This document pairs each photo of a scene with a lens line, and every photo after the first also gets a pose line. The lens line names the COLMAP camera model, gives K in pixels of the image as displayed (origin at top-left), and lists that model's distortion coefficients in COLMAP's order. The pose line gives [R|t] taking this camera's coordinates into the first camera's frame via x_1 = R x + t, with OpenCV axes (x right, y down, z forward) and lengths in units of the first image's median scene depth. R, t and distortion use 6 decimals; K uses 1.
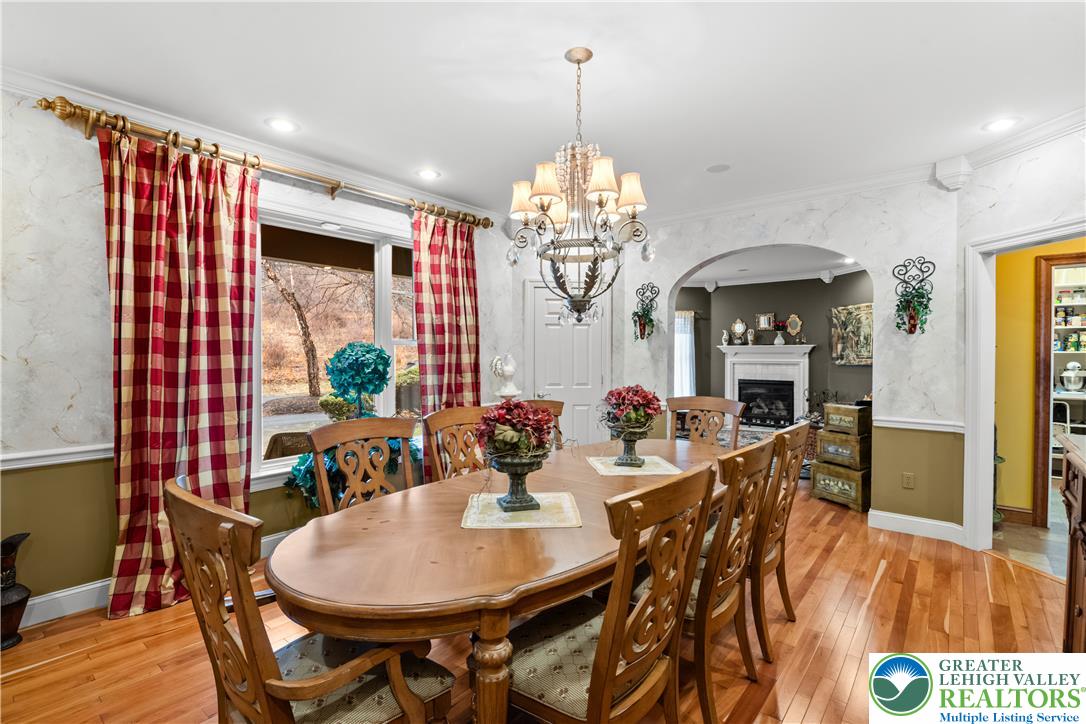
lens RADIAL K [[504.0, 0, 537.5], [0, 504.0, 360.5], [0, 0, 1]] dist [-0.004546, -0.006061]
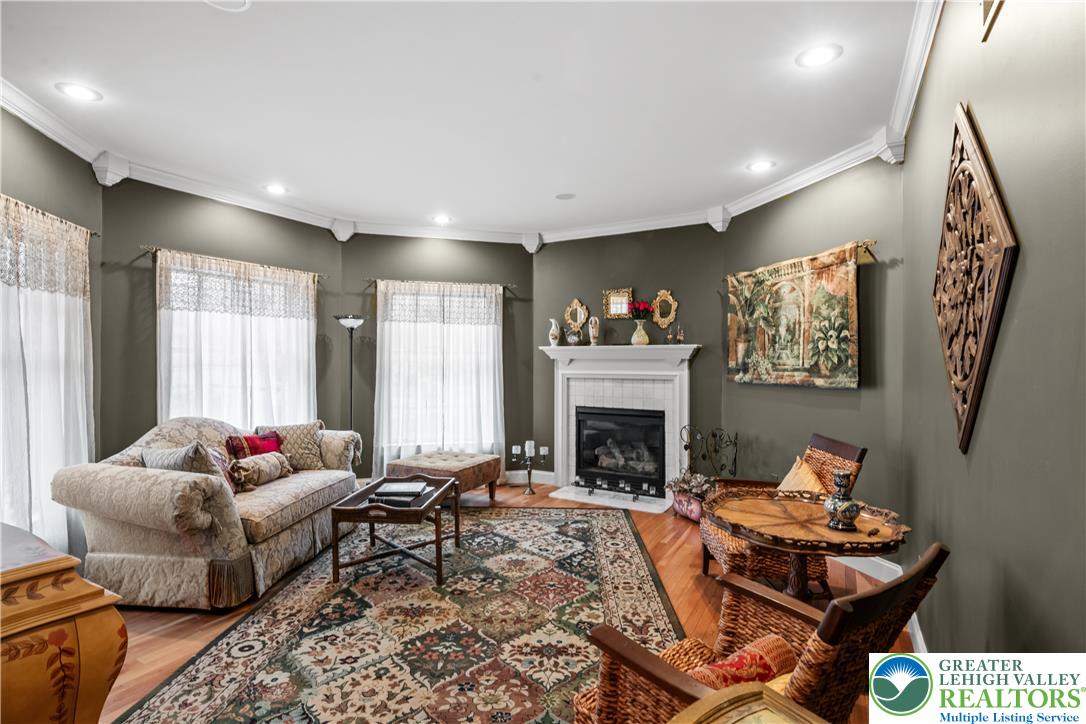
lens RADIAL K [[516.5, 0, 547.5], [0, 516.5, 363.6], [0, 0, 1]] dist [-0.002274, -0.002211]
pose [[0.981949, -0.001551, 0.189141, 0.275975], [0.002657, 0.999981, -0.005596, -0.007762], [-0.189129, 0.005997, 0.981934, 0.467989]]
